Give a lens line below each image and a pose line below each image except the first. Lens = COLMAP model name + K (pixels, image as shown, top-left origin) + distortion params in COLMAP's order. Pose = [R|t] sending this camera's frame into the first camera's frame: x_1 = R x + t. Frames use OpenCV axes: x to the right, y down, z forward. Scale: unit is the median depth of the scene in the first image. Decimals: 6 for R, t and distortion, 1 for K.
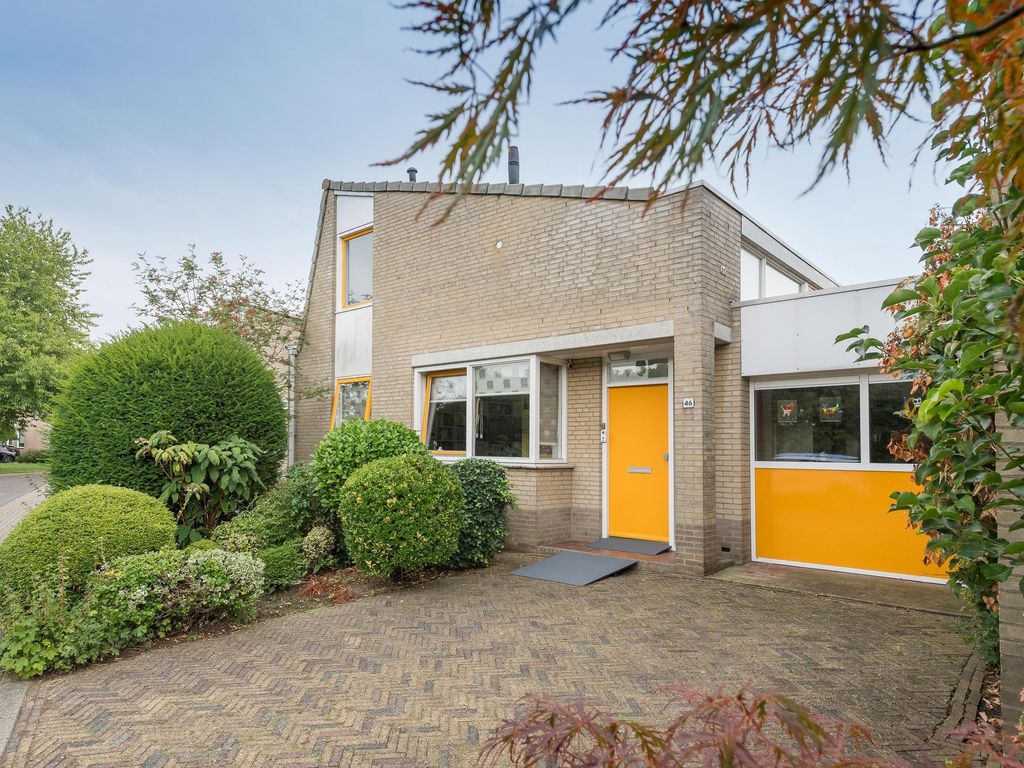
lens RADIAL K [[632.8, 0, 511.8], [0, 632.8, 370.9], [0, 0, 1]] dist [0.010300, -0.001556]
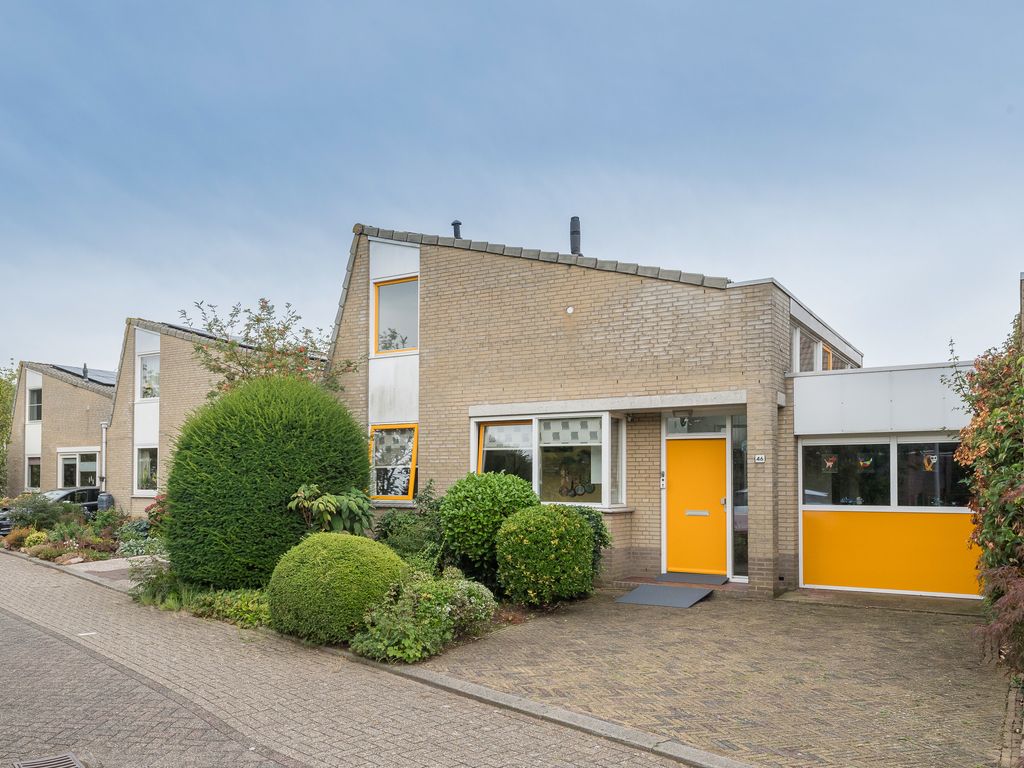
lens RADIAL K [[770.8, 0, 492.3], [0, 770.8, 385.9], [0, 0, 1]] dist [-0.007132, -0.006346]
pose [[0.993040, 0.007195, 0.117558, -0.368983], [-0.006892, 0.999972, -0.002986, -0.073686], [-0.117576, 0.002155, 0.993061, -0.376420]]
